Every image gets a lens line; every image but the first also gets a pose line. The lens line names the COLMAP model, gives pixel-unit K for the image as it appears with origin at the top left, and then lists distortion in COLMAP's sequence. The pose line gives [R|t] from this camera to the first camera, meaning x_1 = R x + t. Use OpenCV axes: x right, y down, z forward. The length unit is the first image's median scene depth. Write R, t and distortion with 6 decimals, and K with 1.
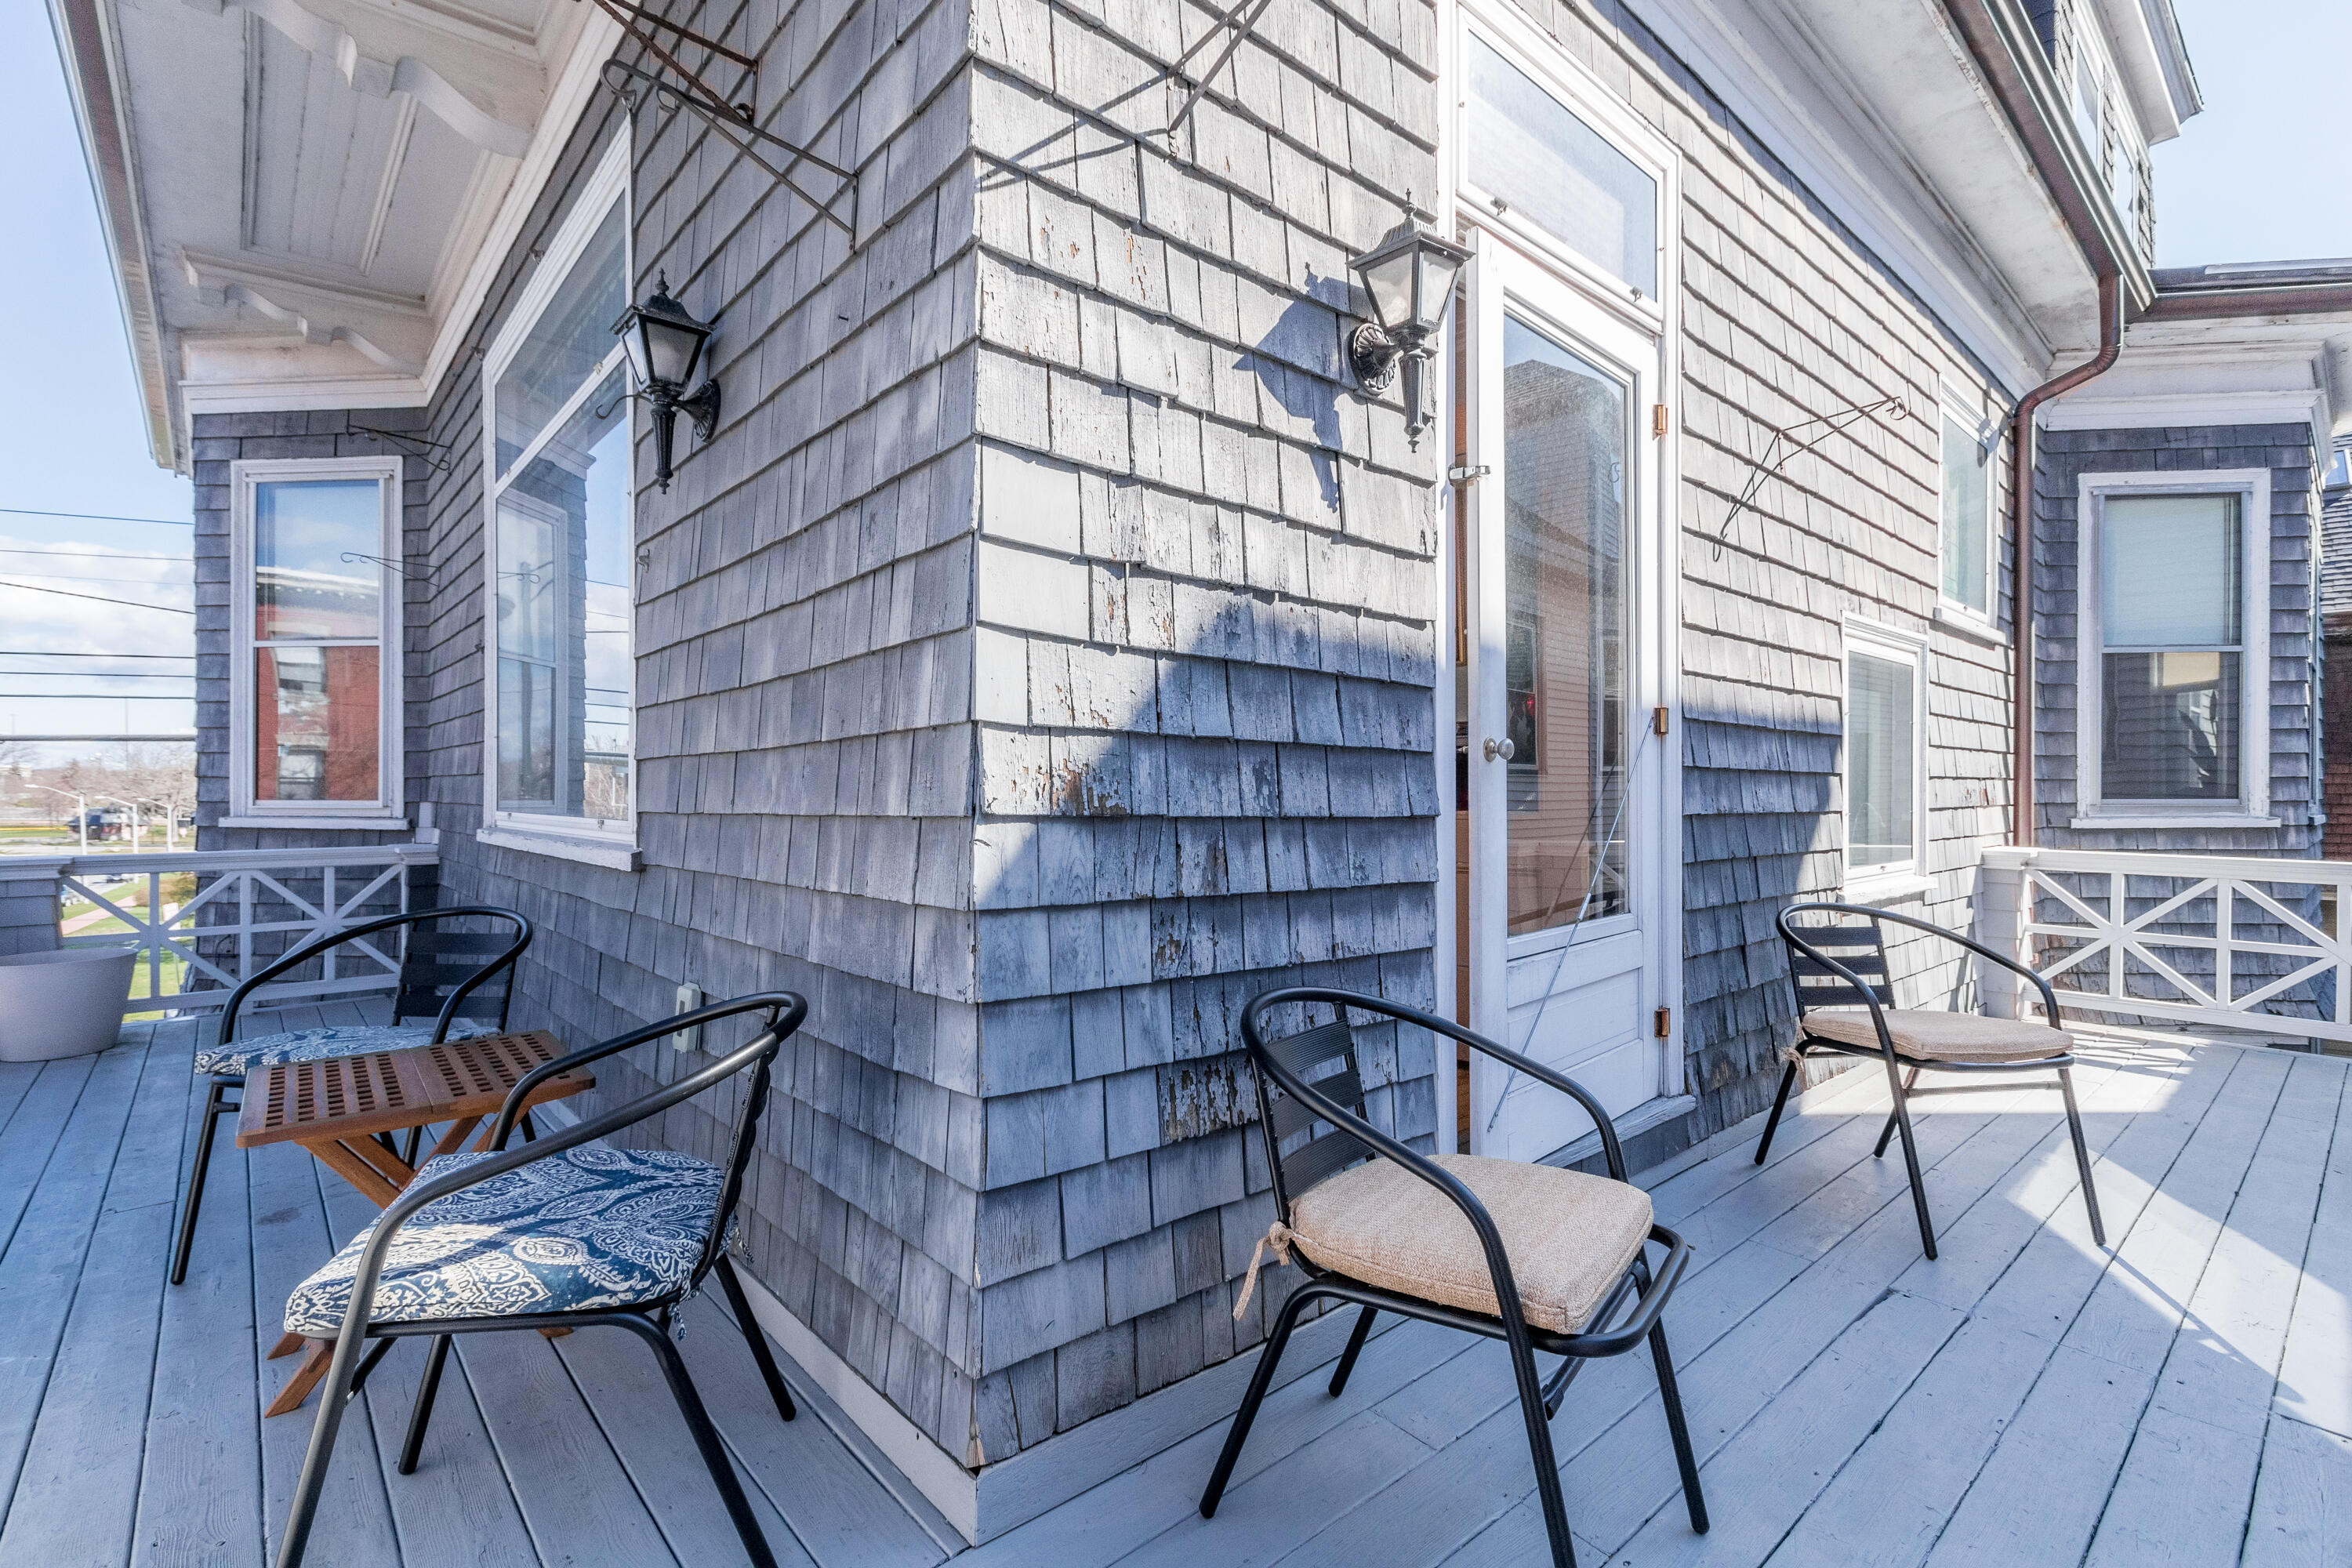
lens RADIAL K [[1089.3, 0, 1172.0], [0, 1089.3, 786.8], [0, 0, 1]] dist [0.013346, -0.002169]
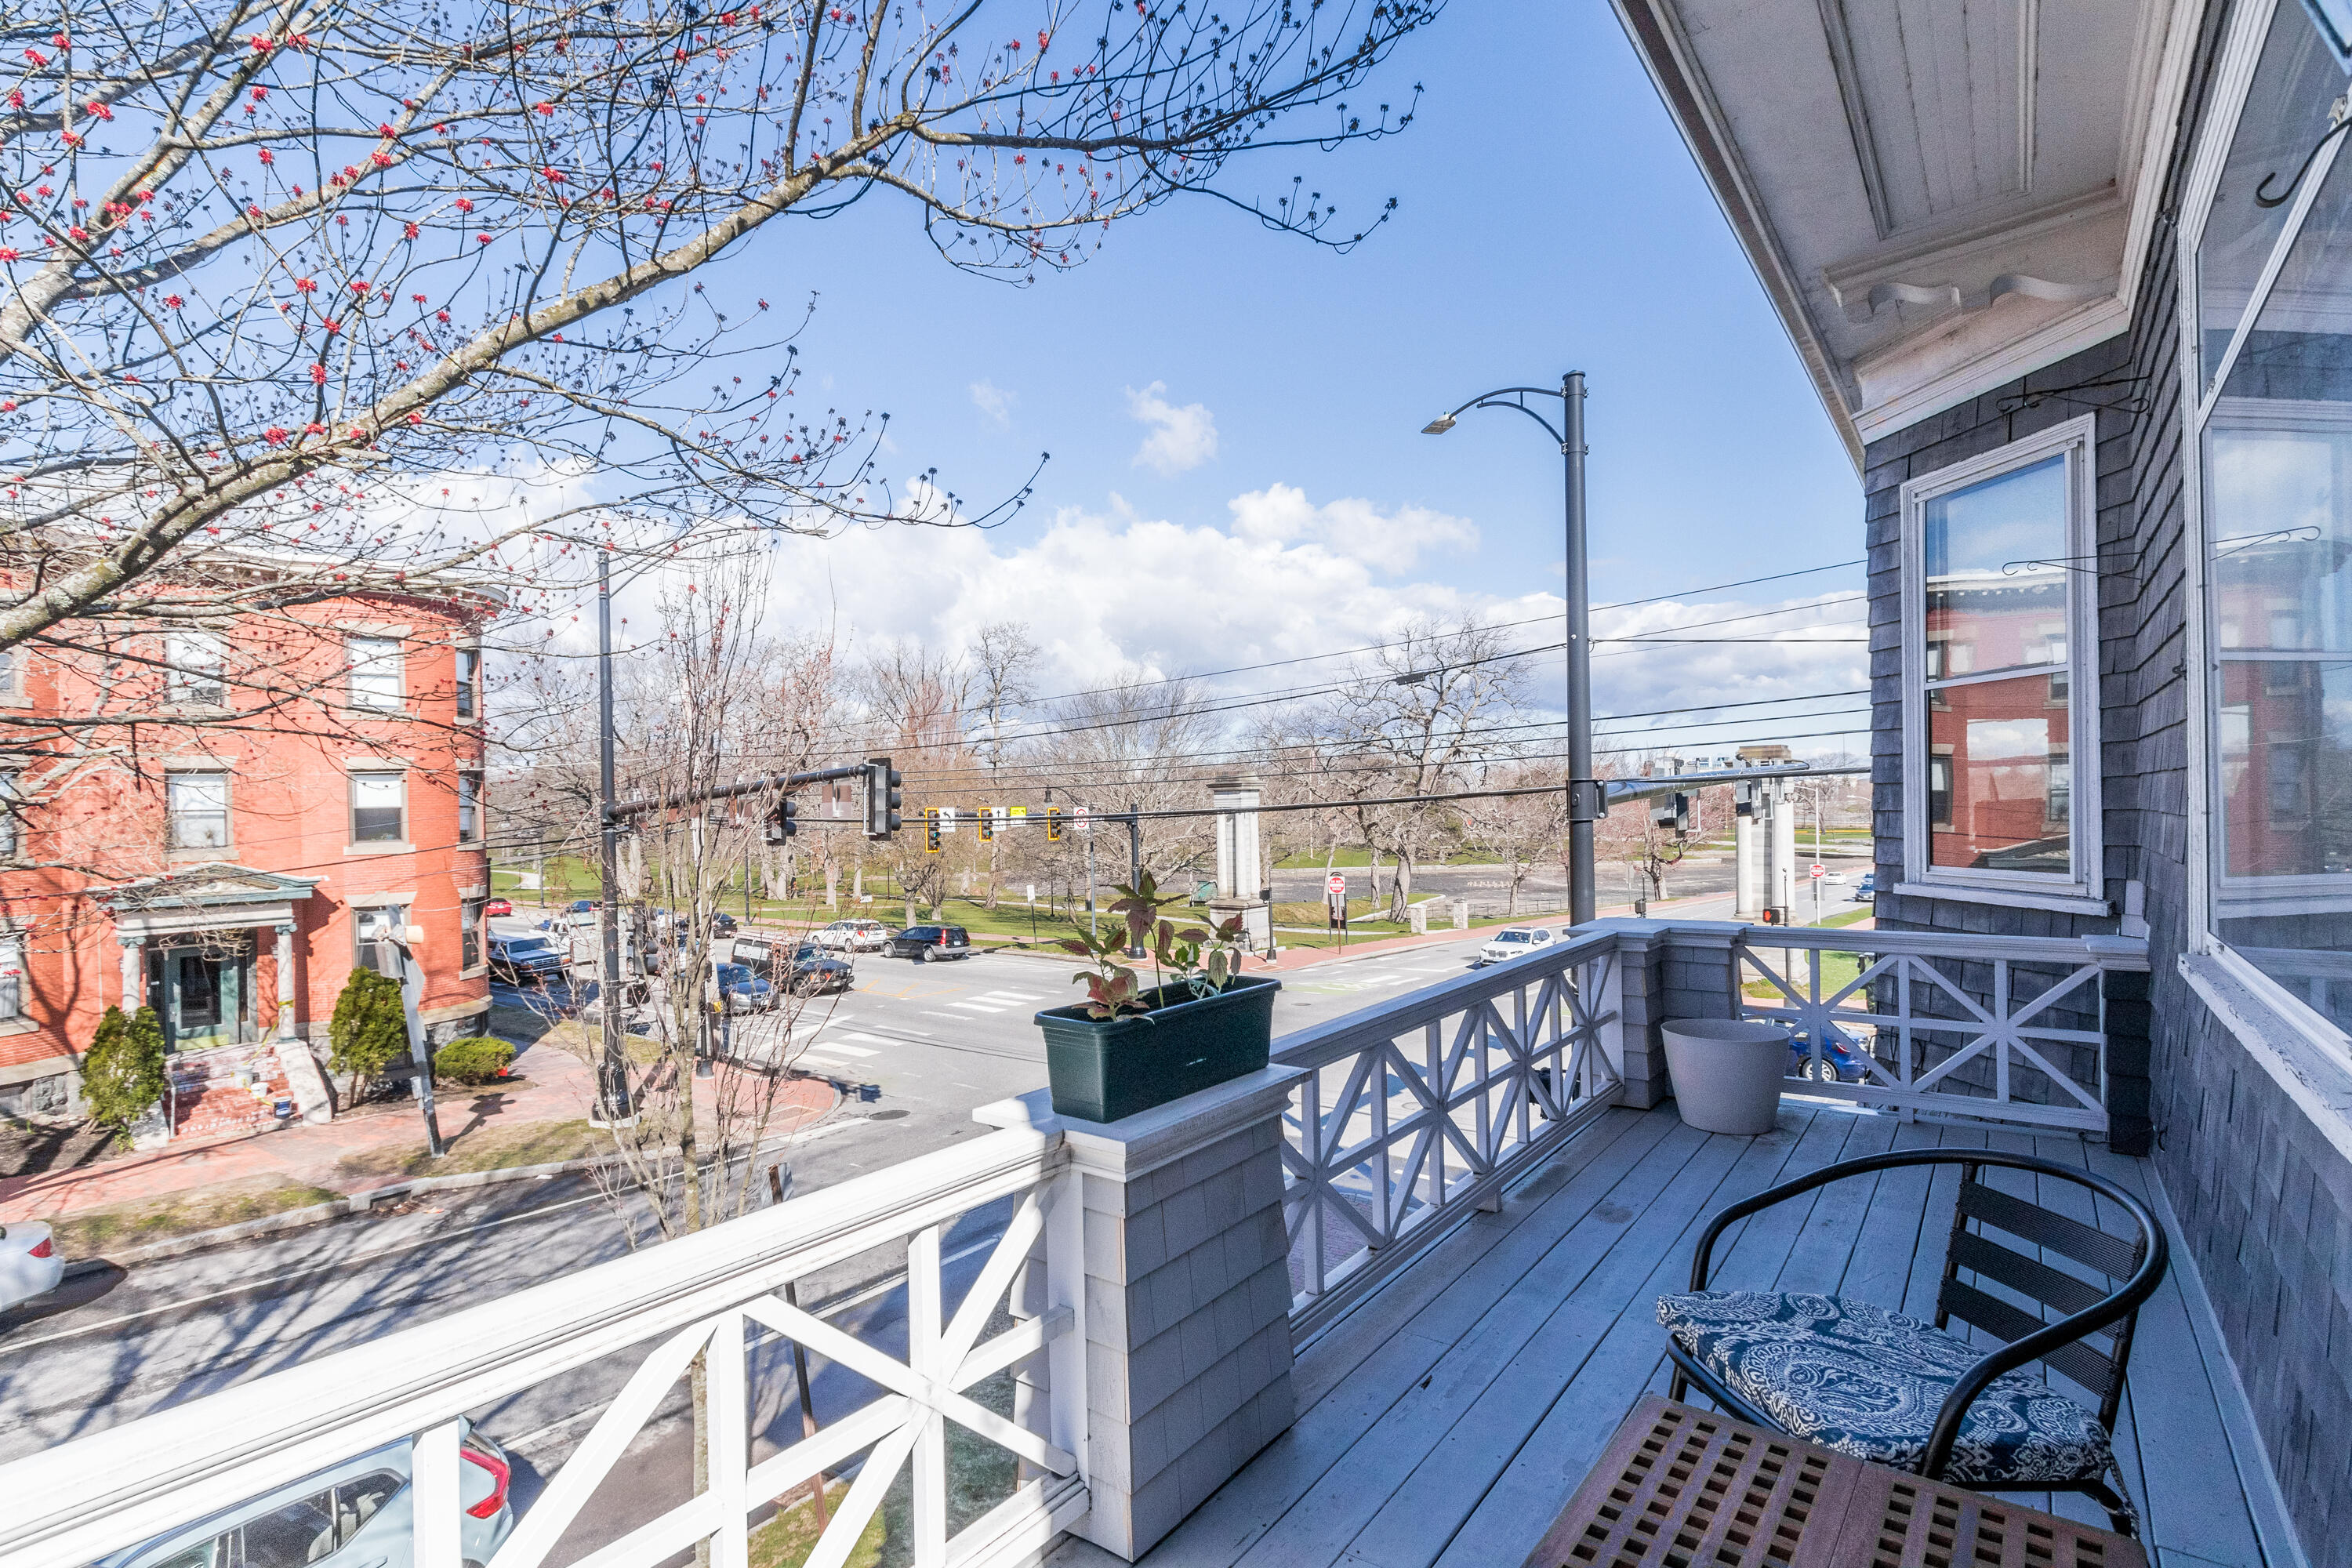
lens RADIAL K [[1089.3, 0, 1190.3], [0, 1089.3, 790.6], [0, 0, 1]] dist [0.013346, -0.002169]
pose [[0.190386, -0.005714, -0.981693, -0.045187], [0.022334, 0.999749, -0.001488, -0.029244], [0.981455, -0.021642, 0.190466, 0.128010]]
